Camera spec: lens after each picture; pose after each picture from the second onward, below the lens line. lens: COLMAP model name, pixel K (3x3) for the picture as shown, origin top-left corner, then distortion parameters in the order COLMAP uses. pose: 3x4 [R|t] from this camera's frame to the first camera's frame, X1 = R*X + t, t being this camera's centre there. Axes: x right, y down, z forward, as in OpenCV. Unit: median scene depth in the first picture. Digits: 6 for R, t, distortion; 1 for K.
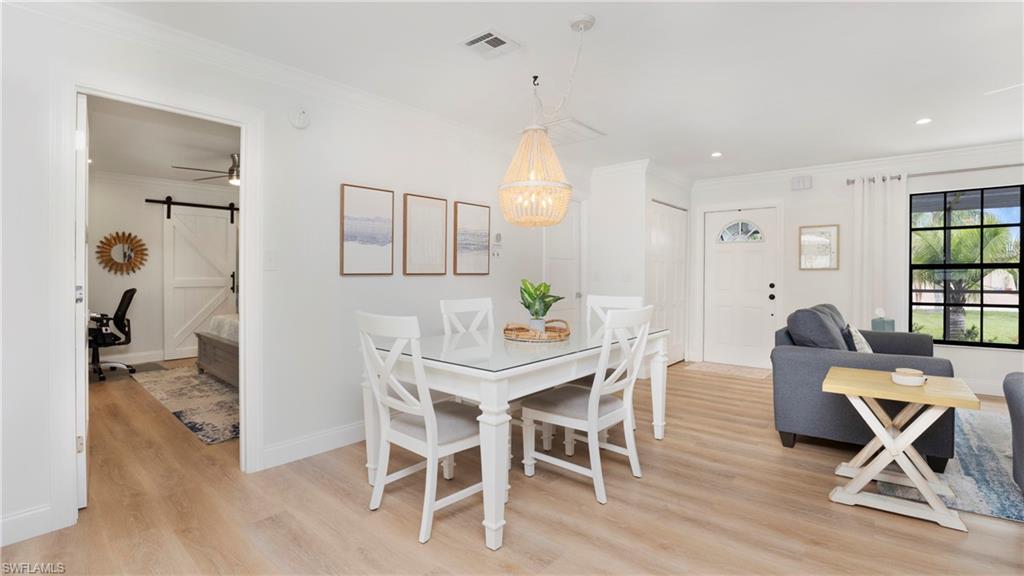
lens RADIAL K [[476.6, 0, 497.0], [0, 476.6, 280.5], [0, 0, 1]] dist [-0.034826, 0.000502]
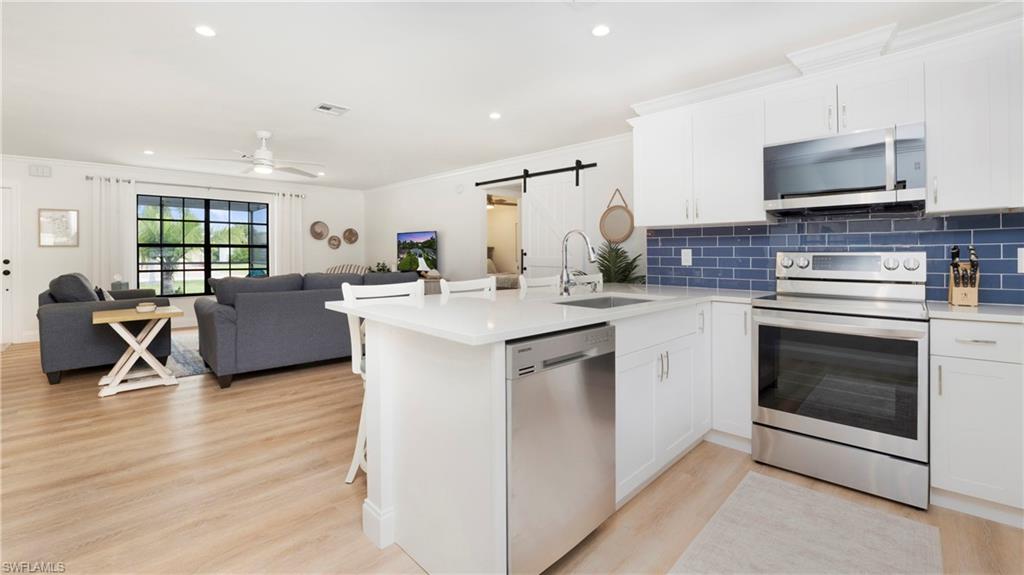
lens RADIAL K [[412.6, 0, 496.8], [0, 412.6, 252.4], [0, 0, 1]] dist [-0.014640, -0.000539]
pose [[0.103977, -0.000438, 0.994580, -0.240311], [0.015733, 0.999876, -0.001204, 0.010403], [-0.994455, 0.015772, 0.103971, -0.227319]]
